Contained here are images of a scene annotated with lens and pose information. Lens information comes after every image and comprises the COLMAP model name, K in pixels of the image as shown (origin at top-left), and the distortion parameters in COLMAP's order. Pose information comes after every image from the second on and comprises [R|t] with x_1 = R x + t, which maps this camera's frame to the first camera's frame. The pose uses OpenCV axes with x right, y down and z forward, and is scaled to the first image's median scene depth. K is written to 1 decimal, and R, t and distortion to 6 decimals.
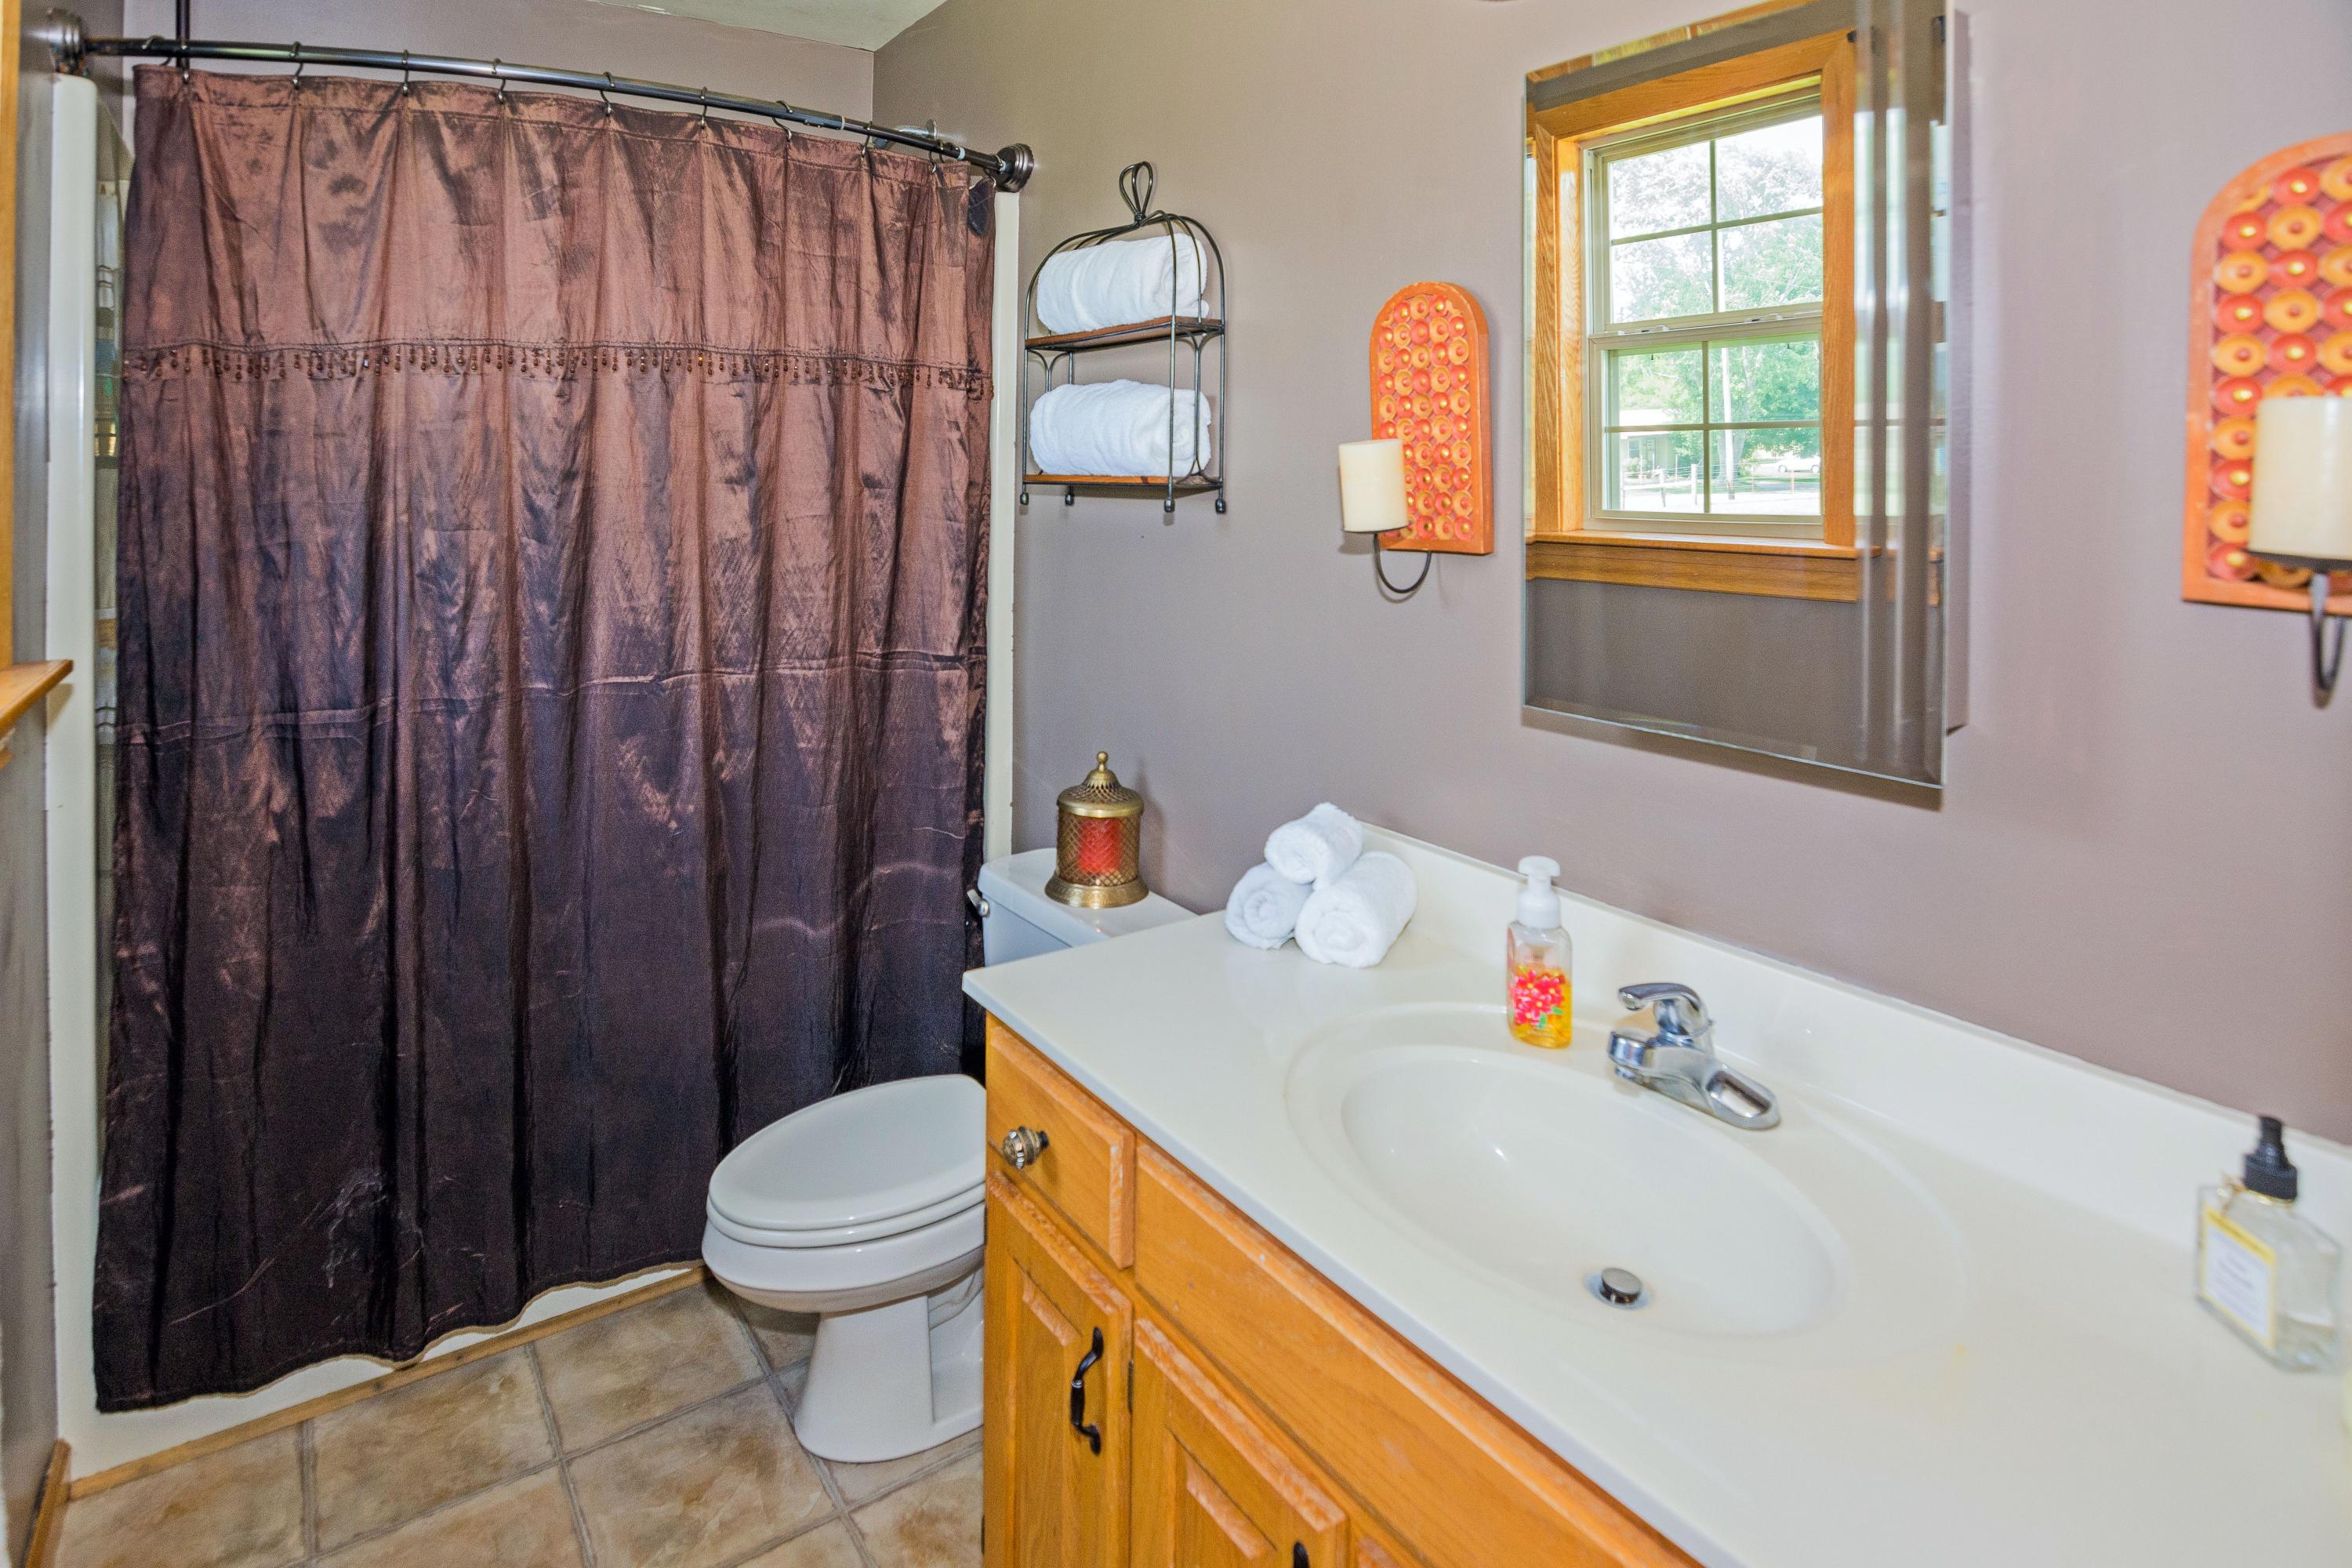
lens RADIAL K [[1286.3, 0, 1179.6], [0, 1286.3, 787.1], [0, 0, 1]] dist [-0.001364, -0.003985]
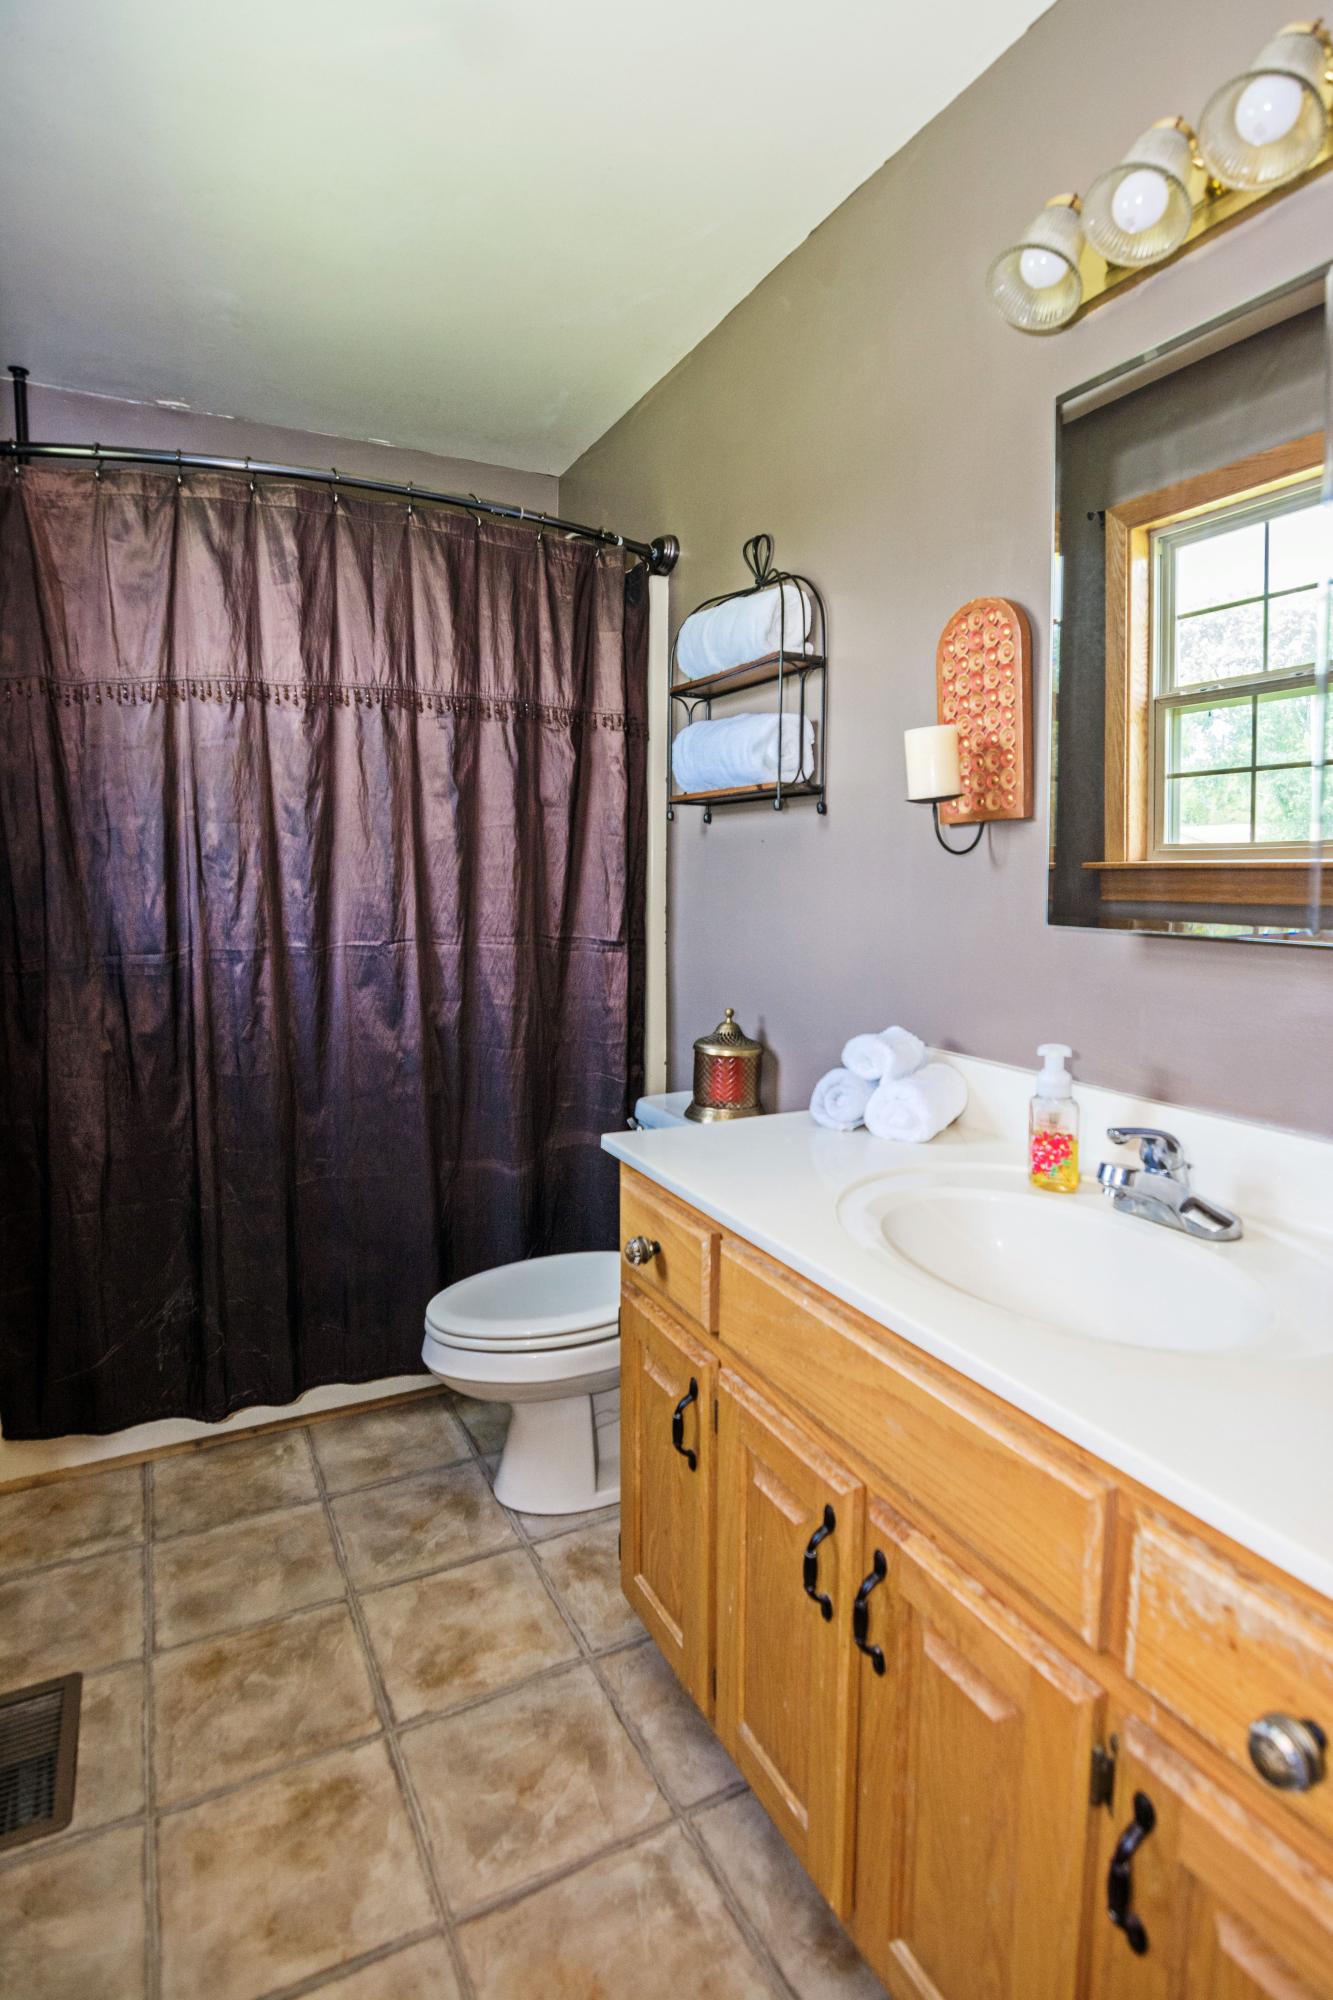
lens RADIAL K [[981.2, 0, 602.8], [0, 981.2, 927.7], [0, 0, 1]] dist [0.002205, -0.006328]
pose [[0.995209, -0.002501, -0.097742, -0.079260], [0.008800, 0.997906, 0.064074, -0.151643], [0.097377, -0.064627, 0.993147, 0.021730]]
